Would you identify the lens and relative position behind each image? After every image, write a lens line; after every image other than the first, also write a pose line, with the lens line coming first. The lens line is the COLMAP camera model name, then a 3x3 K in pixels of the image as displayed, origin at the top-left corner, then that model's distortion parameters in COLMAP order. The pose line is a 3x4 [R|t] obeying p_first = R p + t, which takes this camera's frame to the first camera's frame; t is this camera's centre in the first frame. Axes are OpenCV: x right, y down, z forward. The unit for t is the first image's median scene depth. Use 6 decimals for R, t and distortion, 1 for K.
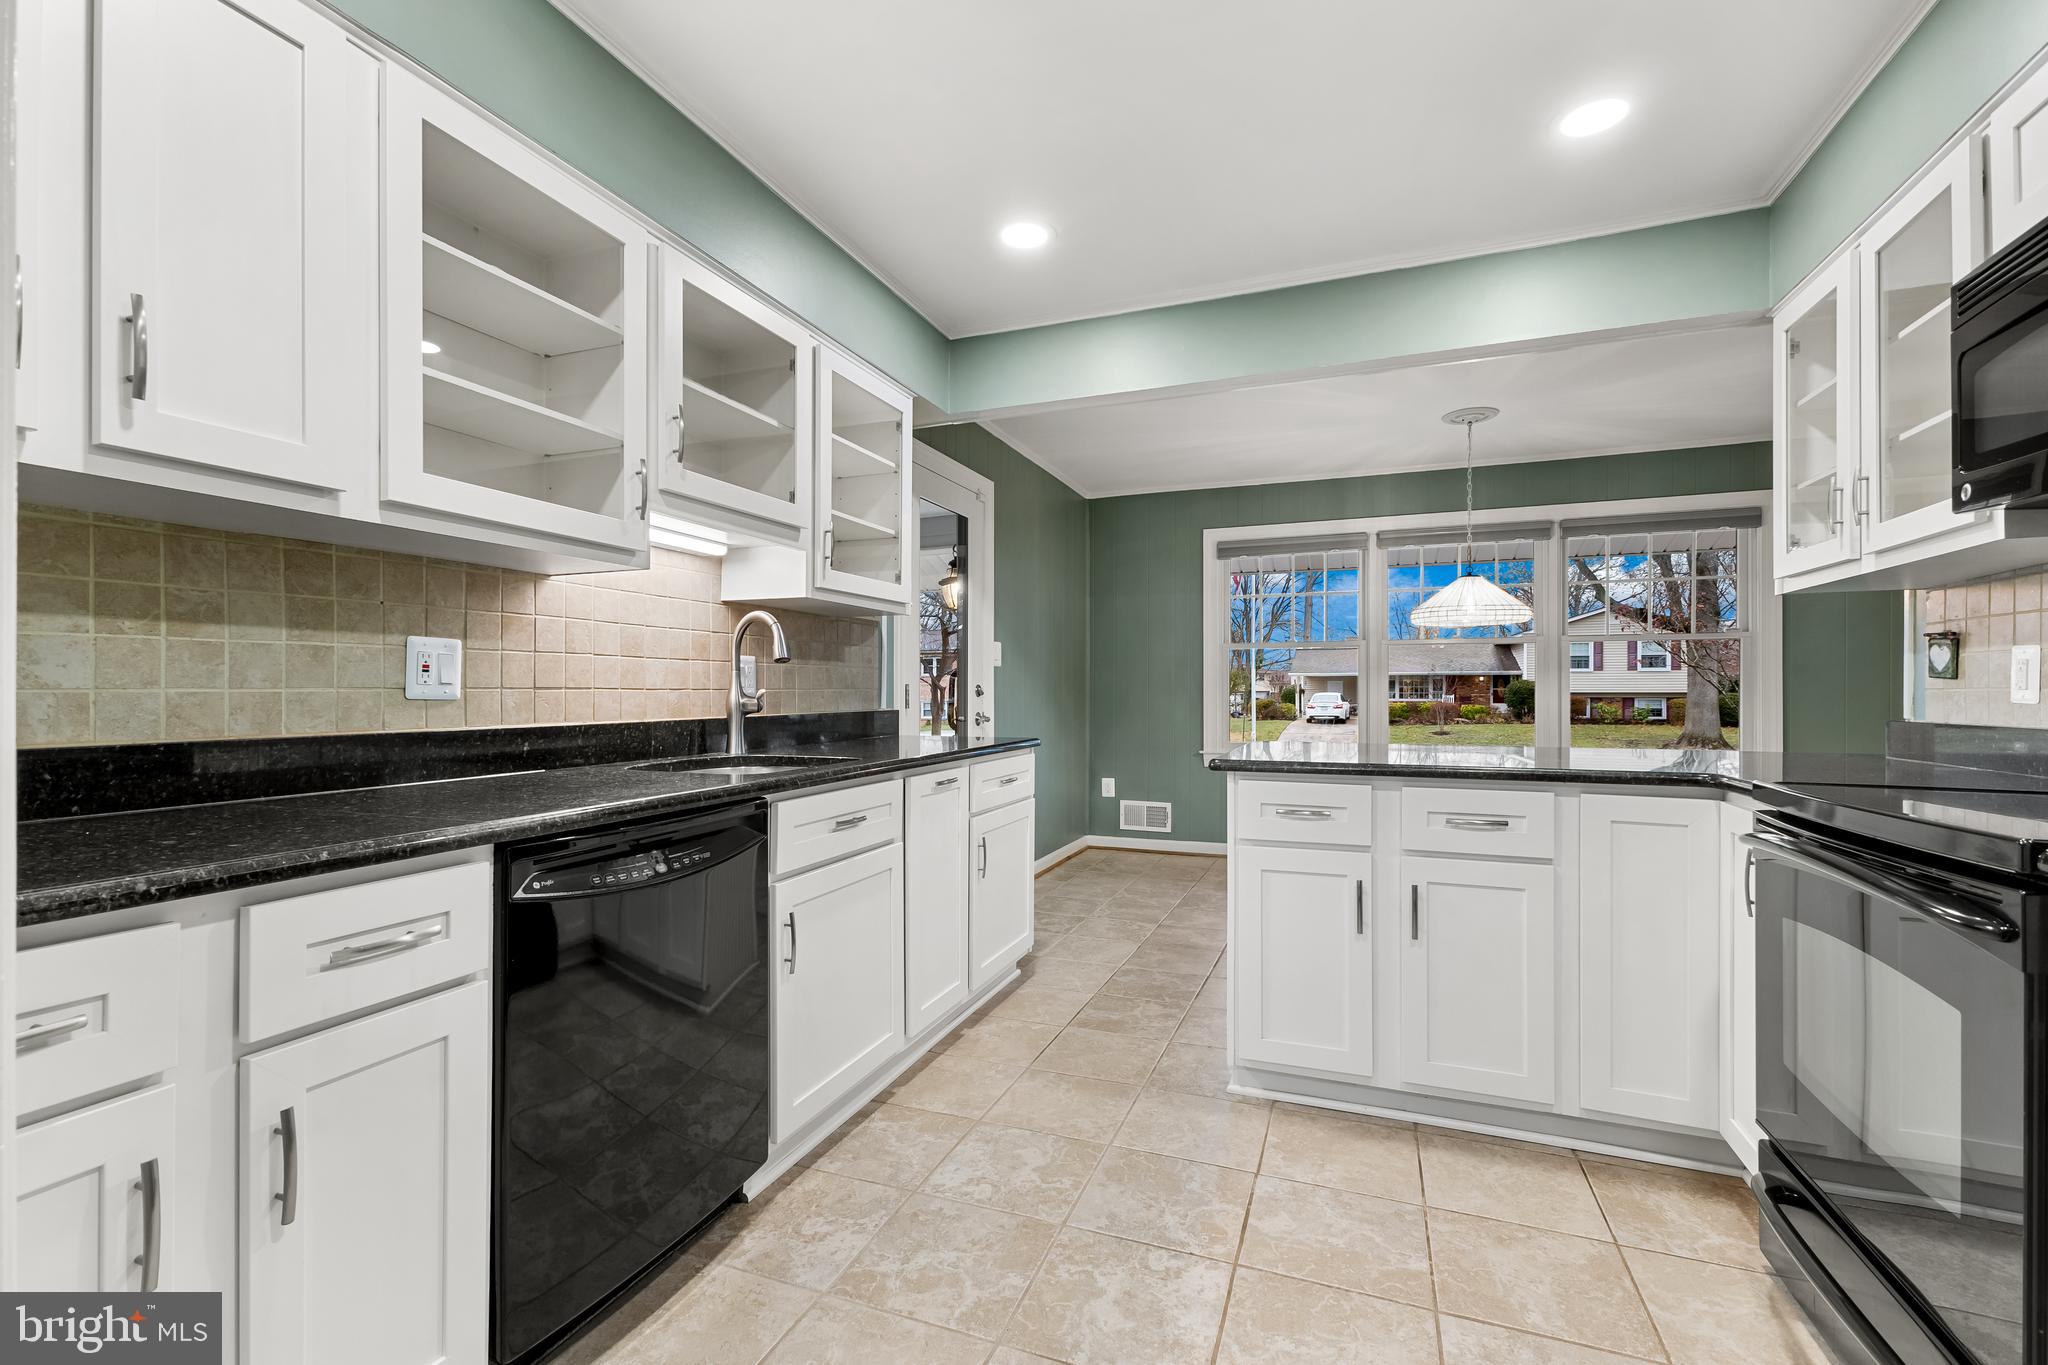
lens RADIAL K [[881.1, 0, 1017.5], [0, 881.1, 692.3], [0, 0, 1]] dist [-0.000744, -0.000438]
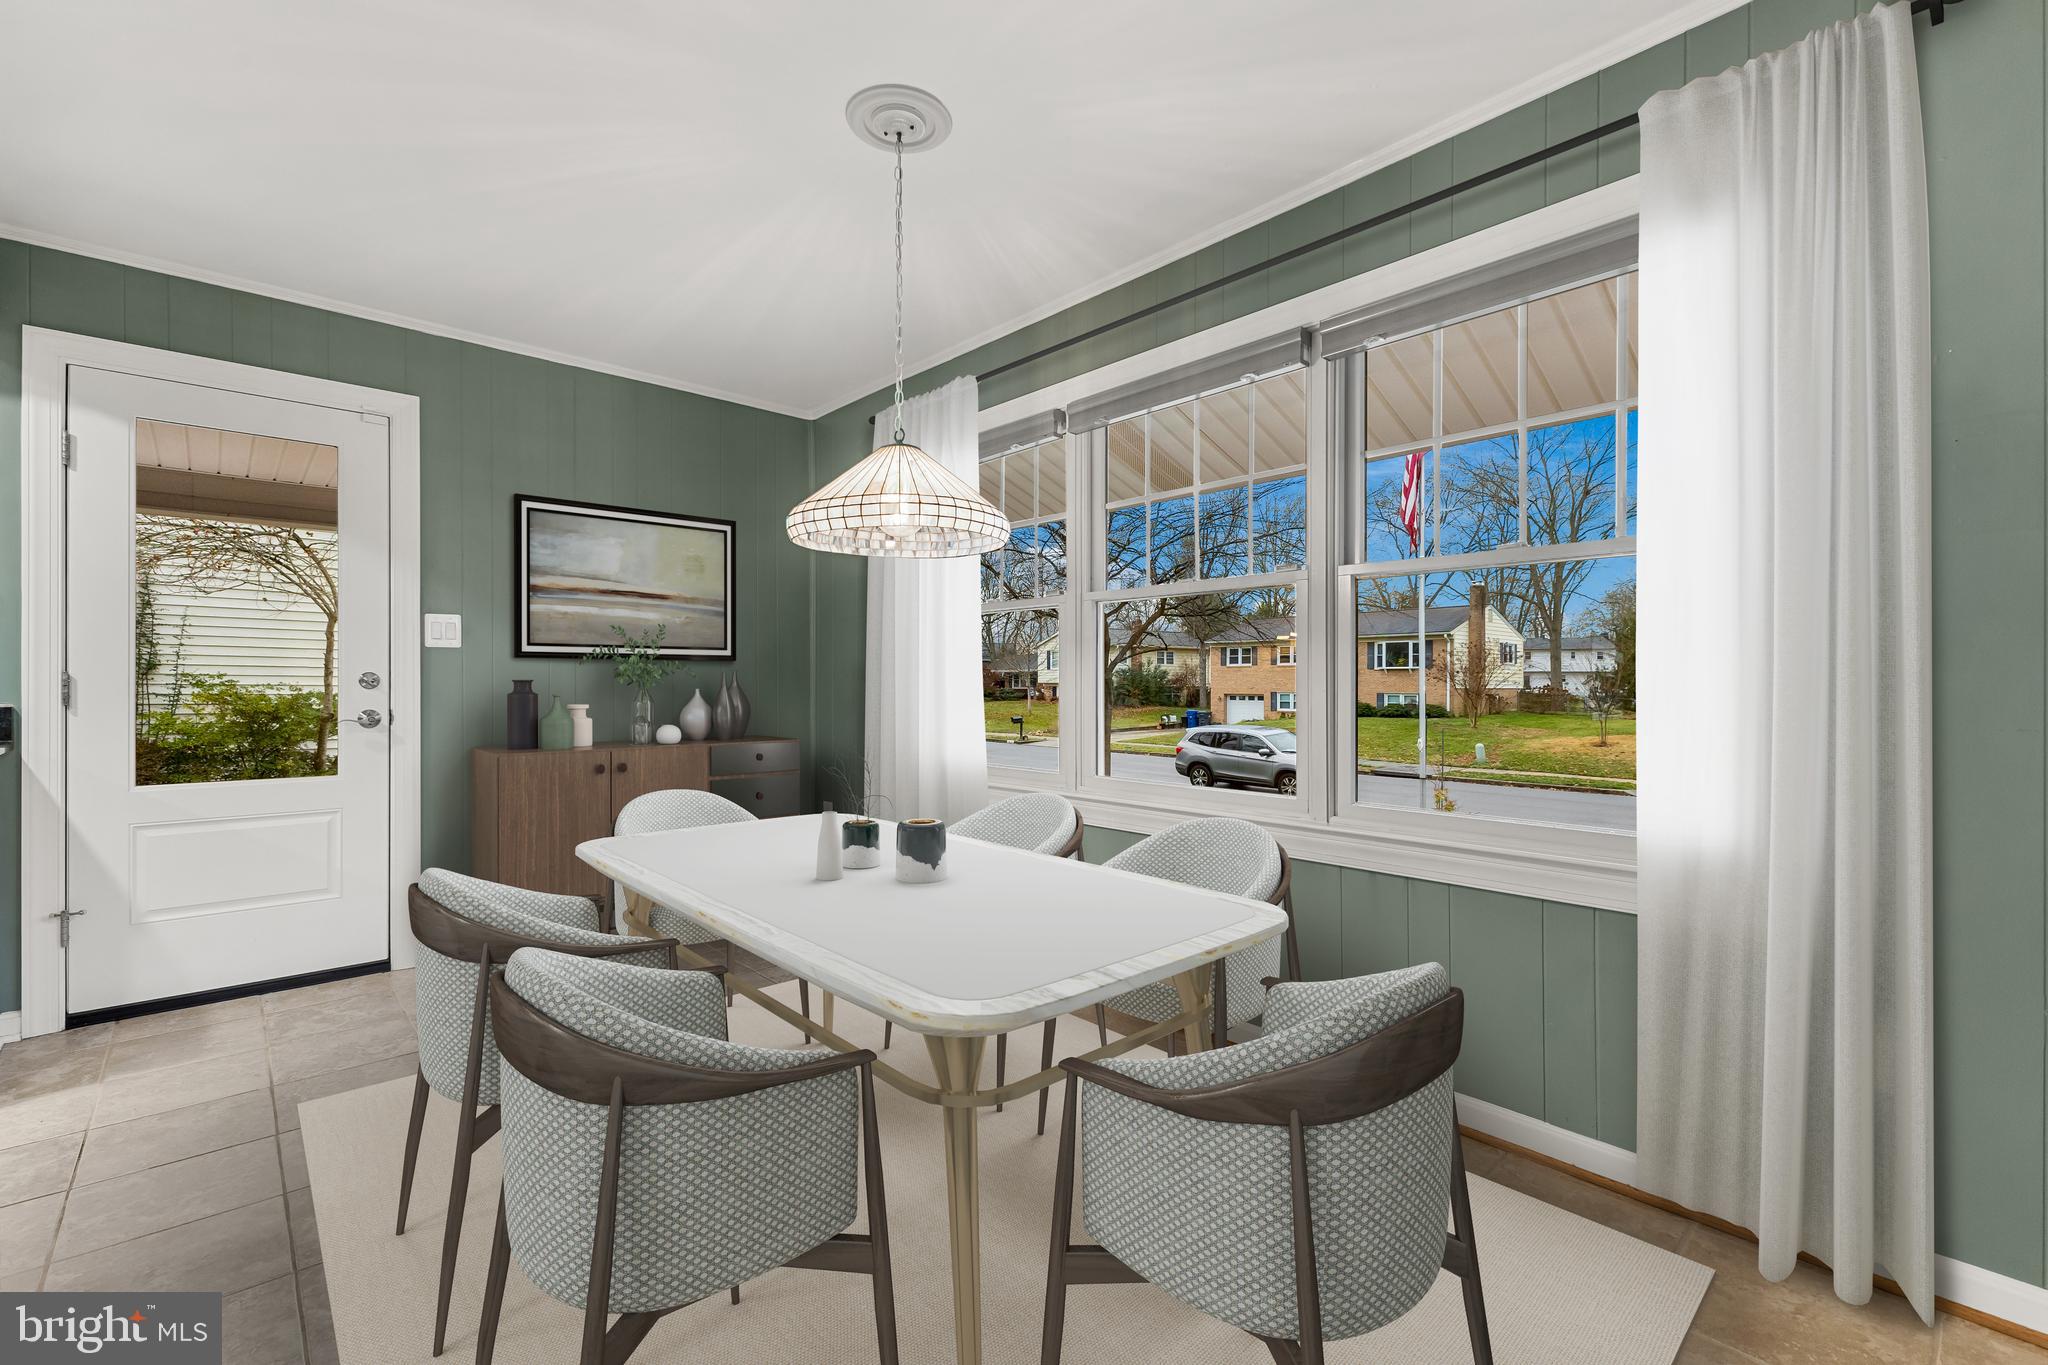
lens RADIAL K [[889.9, 0, 1030.6], [0, 889.9, 675.6], [0, 0, 1]] dist [0.010226, -0.000321]
pose [[0.898815, -0.002843, -0.438319, 1.119376], [0.001281, 0.999992, -0.003861, -0.003222], [0.438327, 0.002909, 0.898811, 0.821355]]
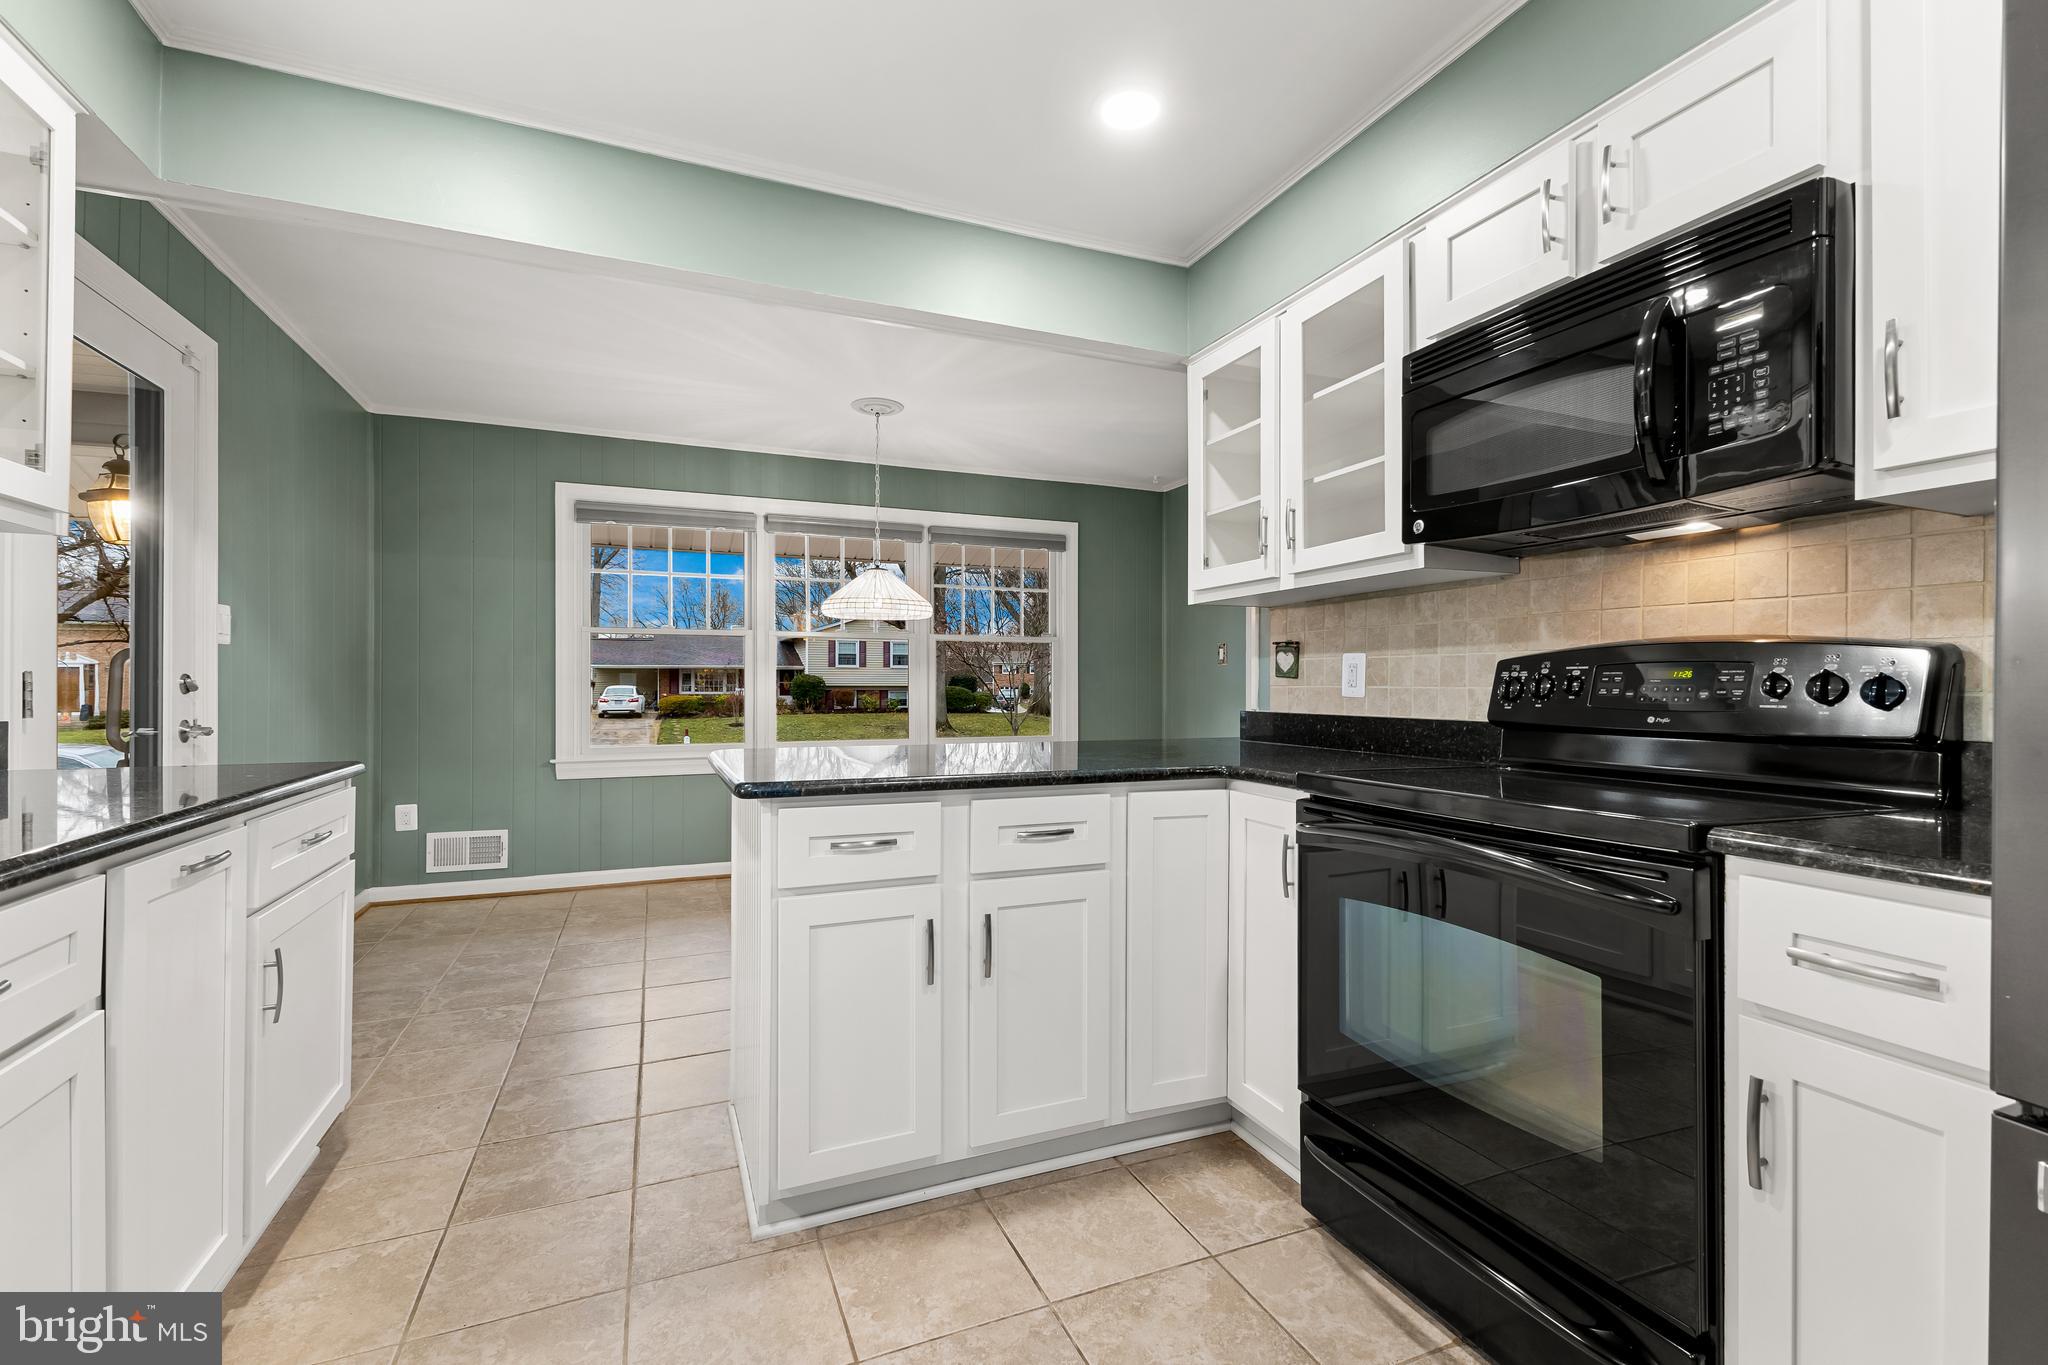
lens RADIAL K [[881.9, 0, 1024.5], [0, 881.9, 685.1], [0, 0, 1]] dist [0.006615, -0.001032]
pose [[0.713879, 0.001758, 0.700267, -0.086142], [-0.001724, 0.999998, -0.000752, -0.002157], [-0.700267, -0.000671, 0.713881, 0.250373]]
